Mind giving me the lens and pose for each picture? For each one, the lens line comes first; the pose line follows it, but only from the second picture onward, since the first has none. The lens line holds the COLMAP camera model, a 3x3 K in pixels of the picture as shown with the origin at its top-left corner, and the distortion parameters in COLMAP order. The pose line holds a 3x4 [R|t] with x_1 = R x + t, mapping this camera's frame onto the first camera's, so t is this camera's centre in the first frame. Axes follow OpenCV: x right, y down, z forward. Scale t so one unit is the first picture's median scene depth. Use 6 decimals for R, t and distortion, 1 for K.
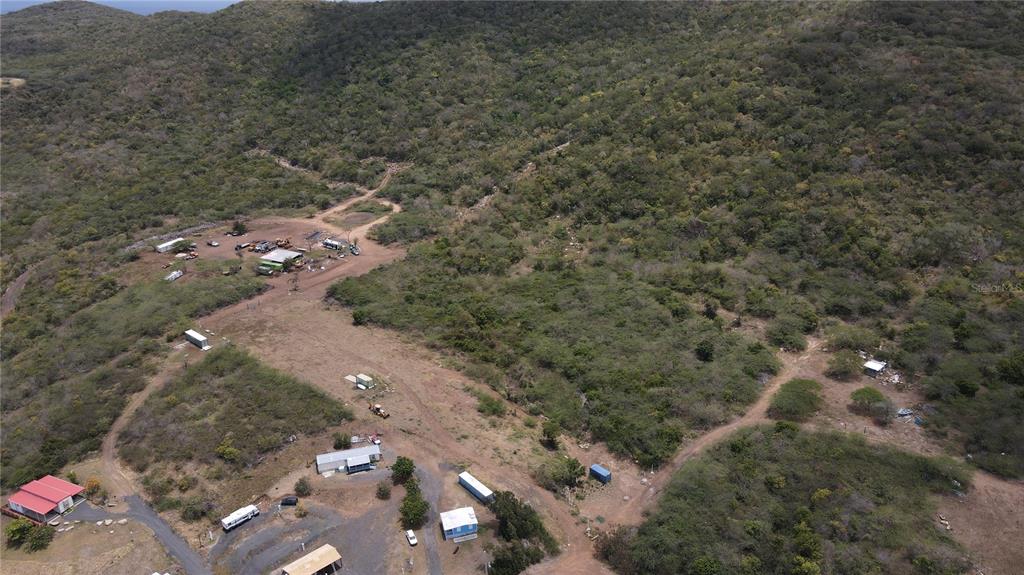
lens RADIAL K [[756.6, 0, 512.0], [0, 756.6, 287.5], [0, 0, 1]] dist [-0.001994, 0.035156]
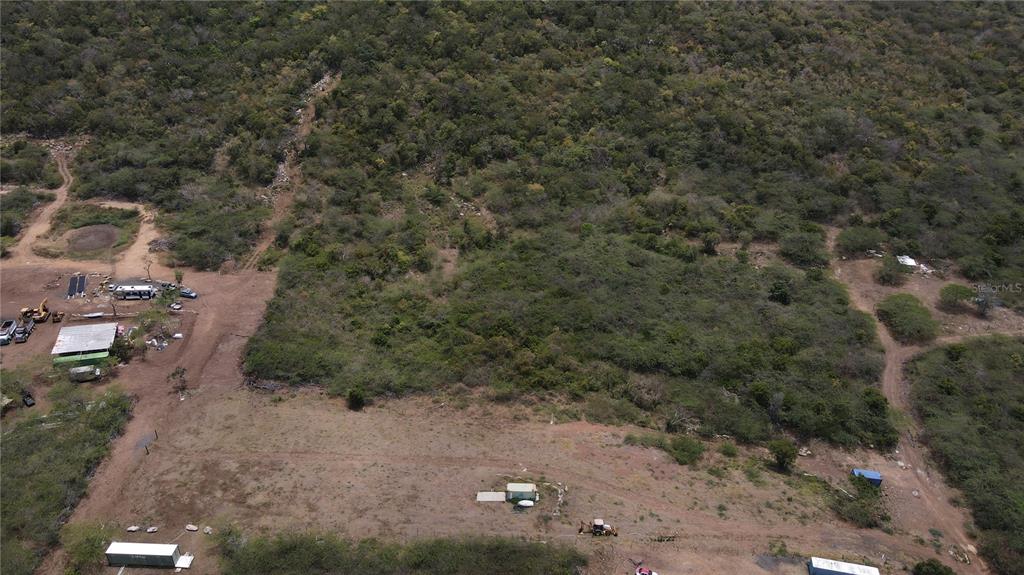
lens RADIAL K [[756.6, 0, 512.0], [0, 756.6, 287.5], [0, 0, 1]] dist [-0.001994, 0.035156]
pose [[0.778356, -0.275897, 0.563953, -0.380269], [0.211673, 0.960996, 0.177992, -0.115346], [-0.591064, -0.019168, 0.806397, 0.372675]]
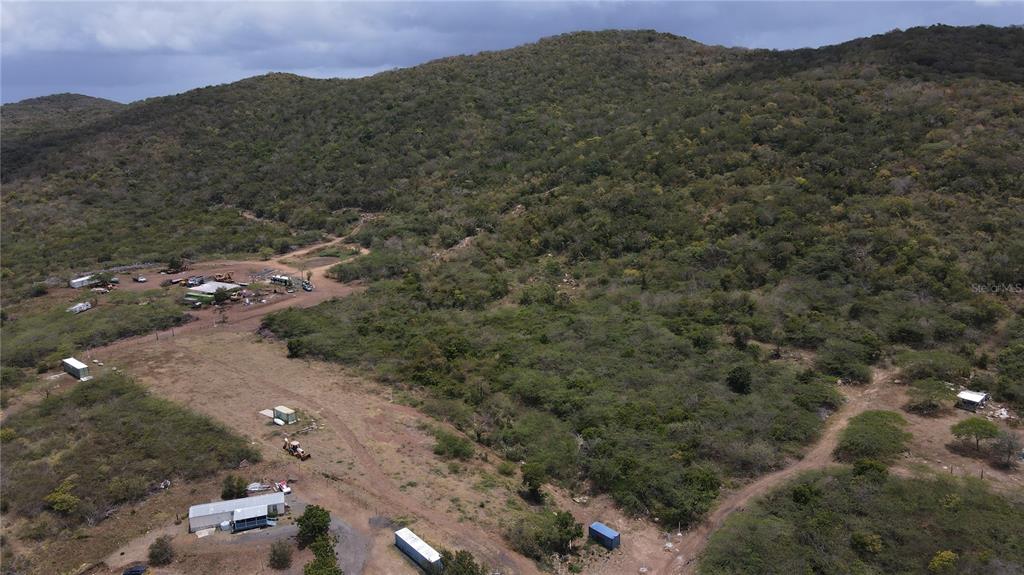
lens RADIAL K [[756.6, 0, 512.0], [0, 756.6, 287.5], [0, 0, 1]] dist [-0.001994, 0.035156]
pose [[0.999992, 0.003735, 0.001374, 0.019995], [-0.003499, 0.989581, -0.143936, 0.079295], [-0.001897, 0.143930, 0.989586, 0.185441]]
